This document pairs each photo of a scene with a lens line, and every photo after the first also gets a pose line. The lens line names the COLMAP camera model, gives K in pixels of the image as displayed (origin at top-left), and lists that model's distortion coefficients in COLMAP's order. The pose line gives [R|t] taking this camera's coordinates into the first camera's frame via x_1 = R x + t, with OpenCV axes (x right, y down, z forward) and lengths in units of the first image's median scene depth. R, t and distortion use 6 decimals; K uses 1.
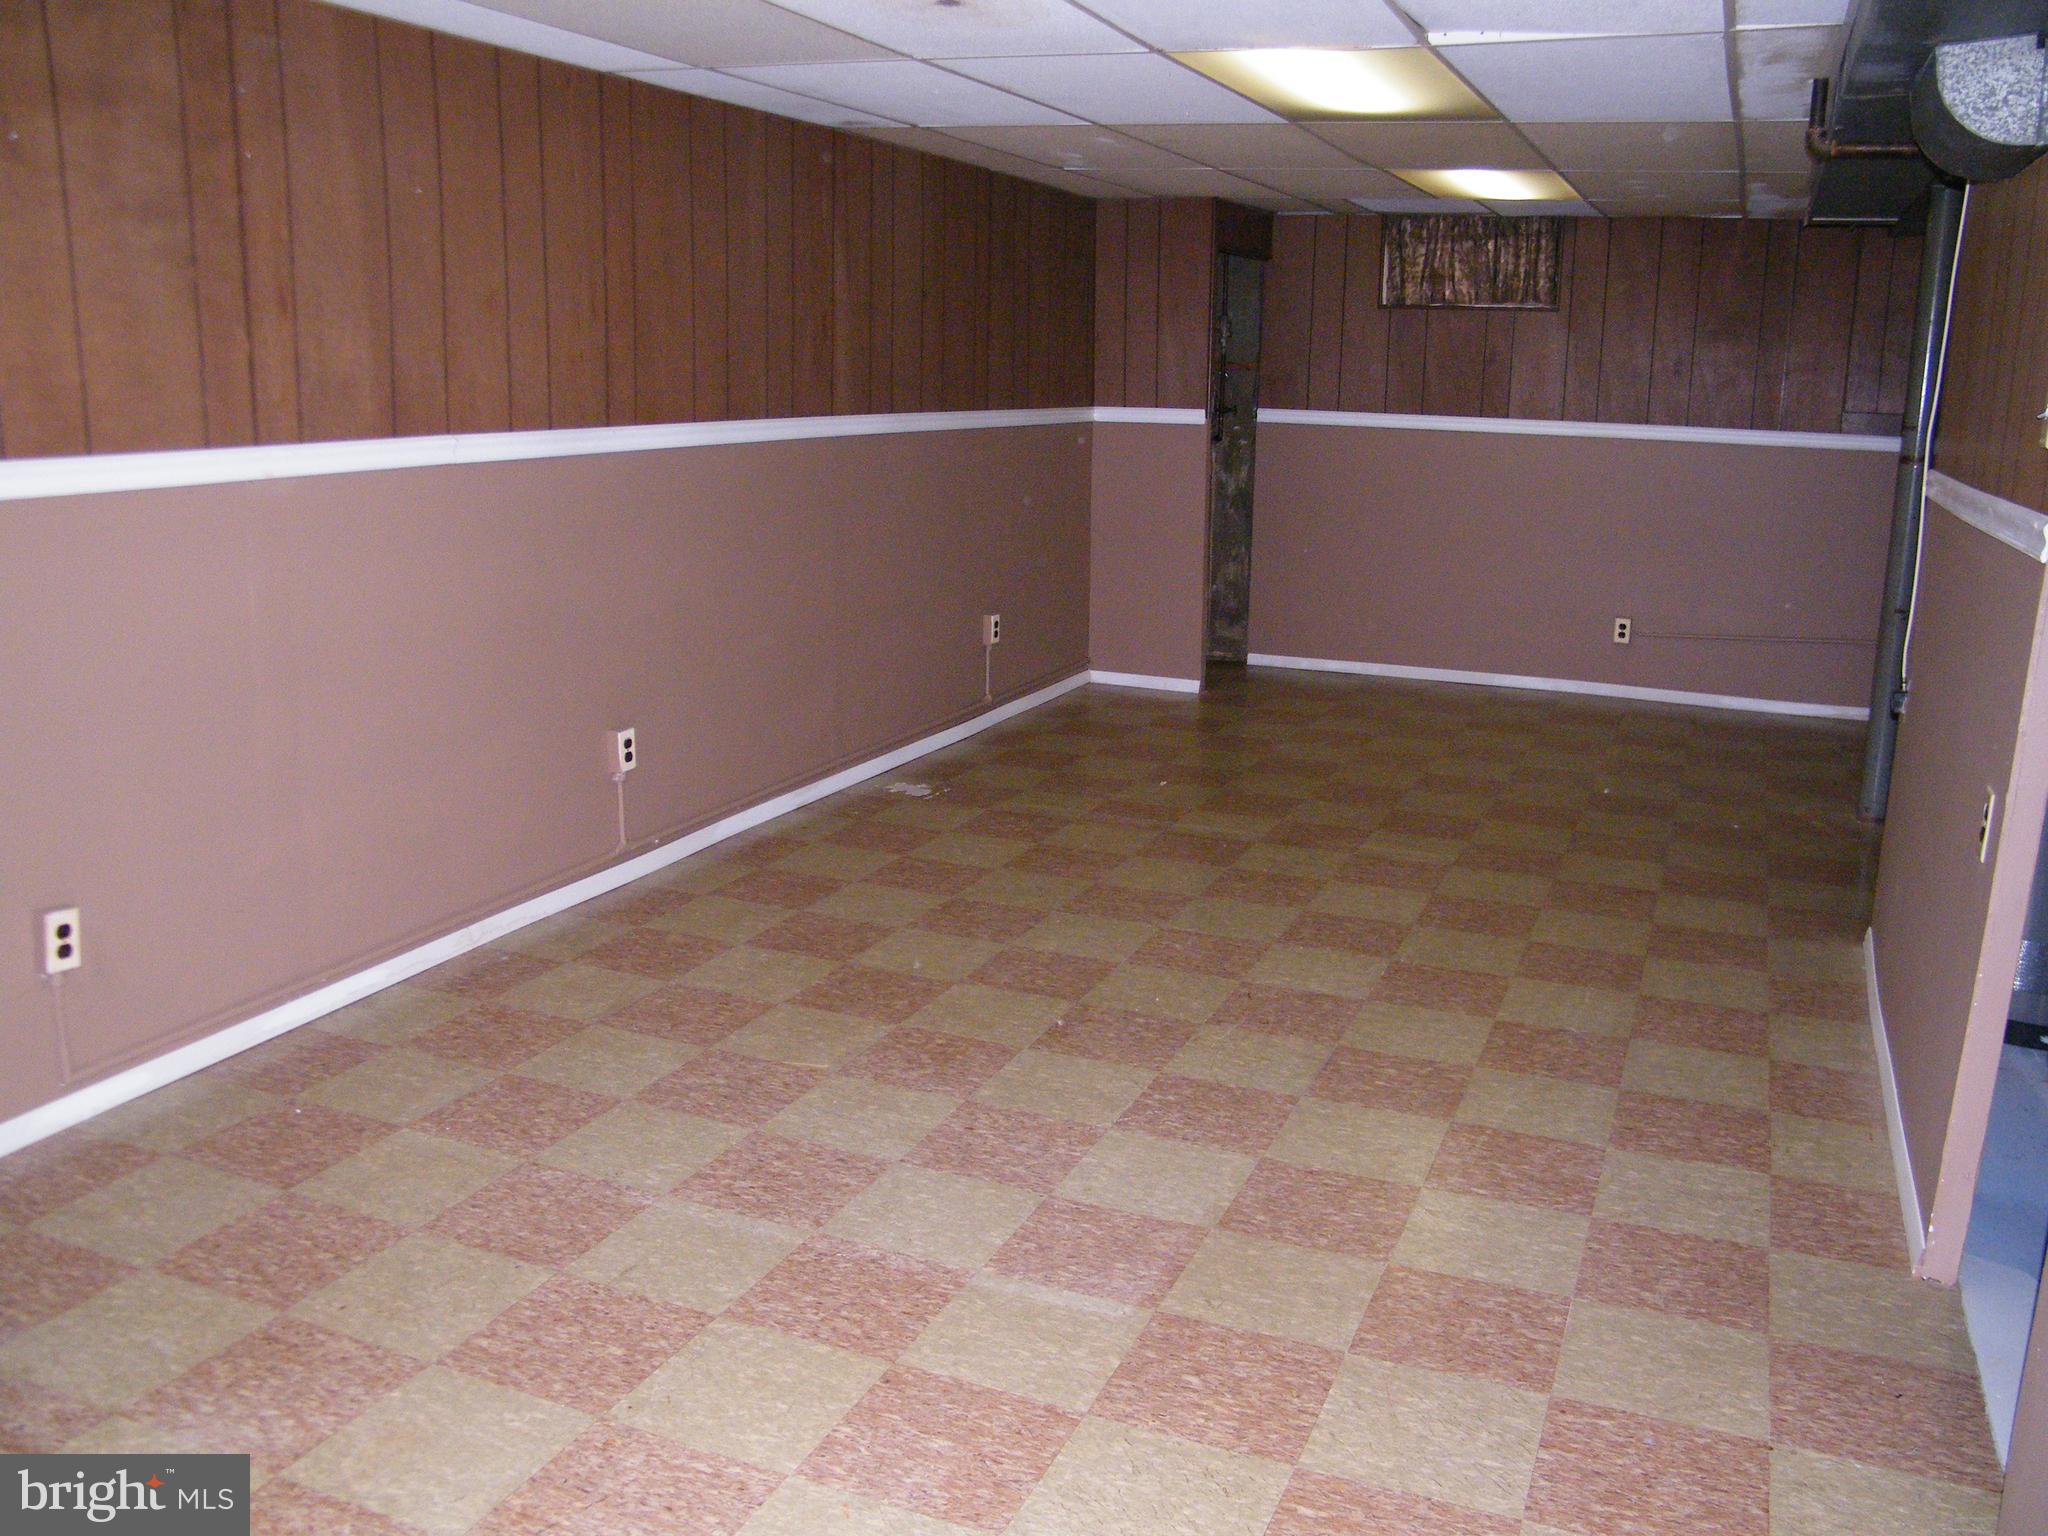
lens RADIAL K [[1744.1, 0, 1024.0], [0, 1744.1, 768.0], [0, 0, 1]] dist [-0.187829, 0.177202]
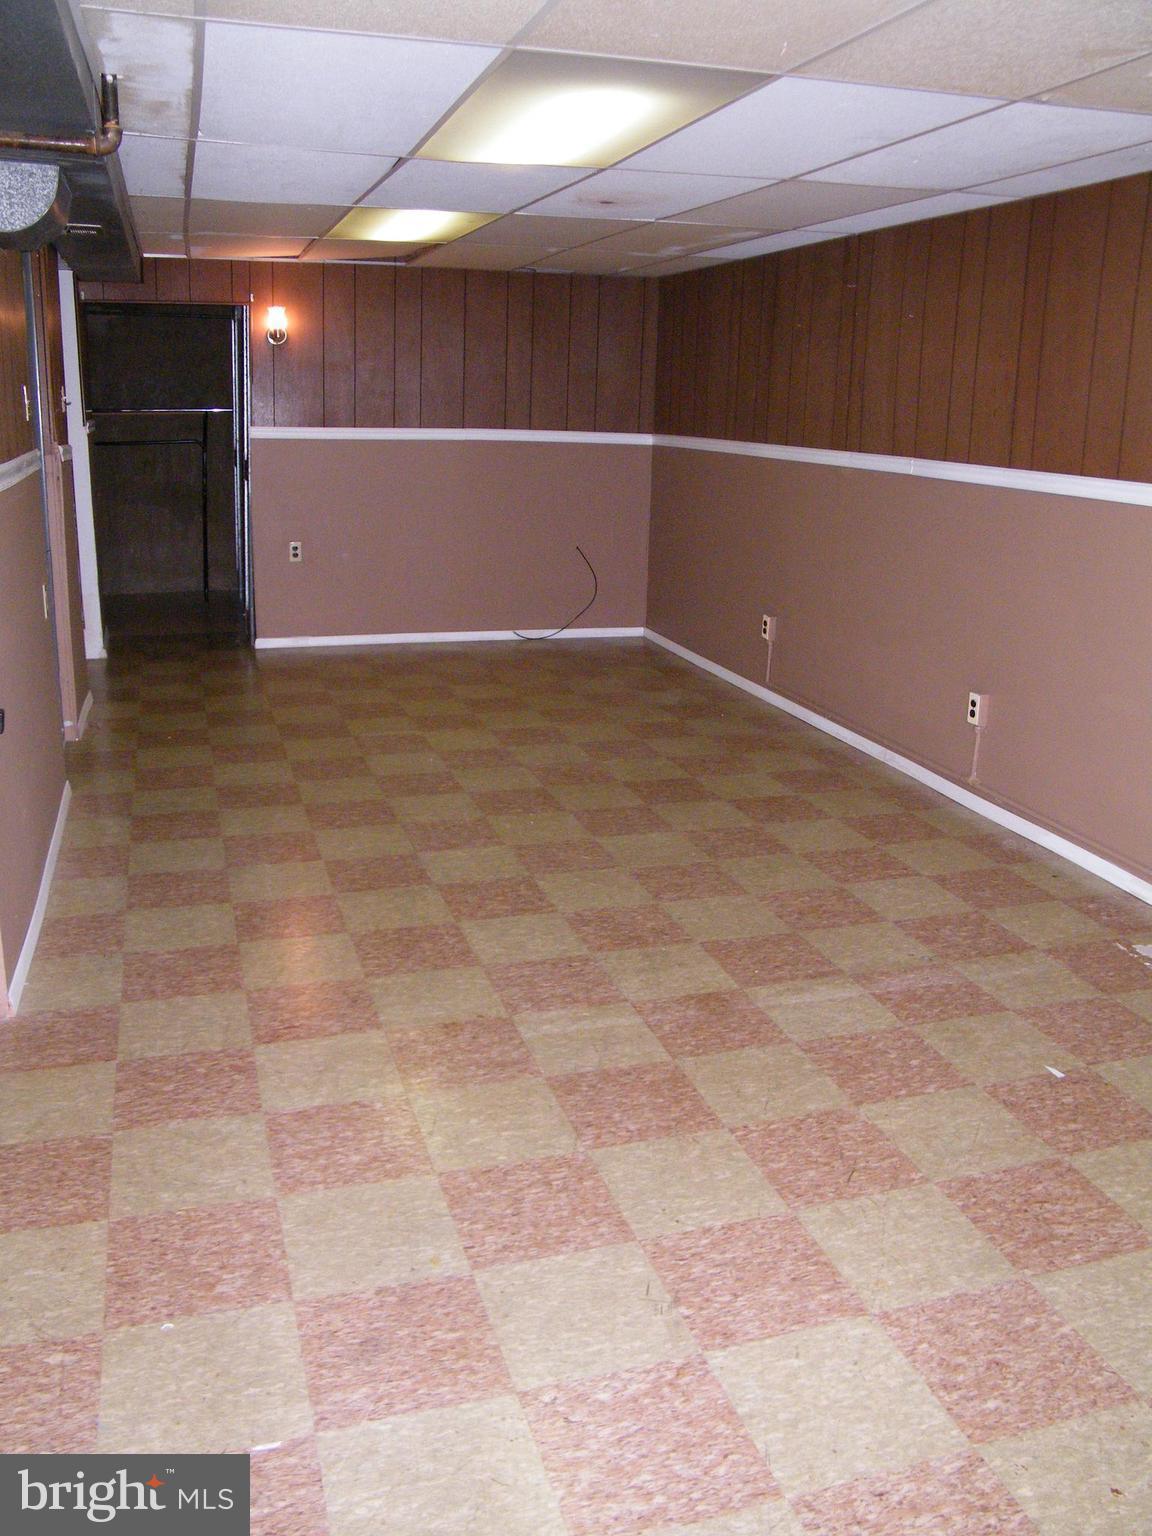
lens RADIAL K [[1308.1, 0, 576.0], [0, 1308.1, 768.0], [0, 0, 1]] dist [-0.187829, 0.177202]
pose [[-0.765728, 0.139213, -0.627918, 0.655995], [-0.180740, 0.890376, 0.417809, -0.338863], [0.617247, 0.433418, -0.656624, 1.524957]]
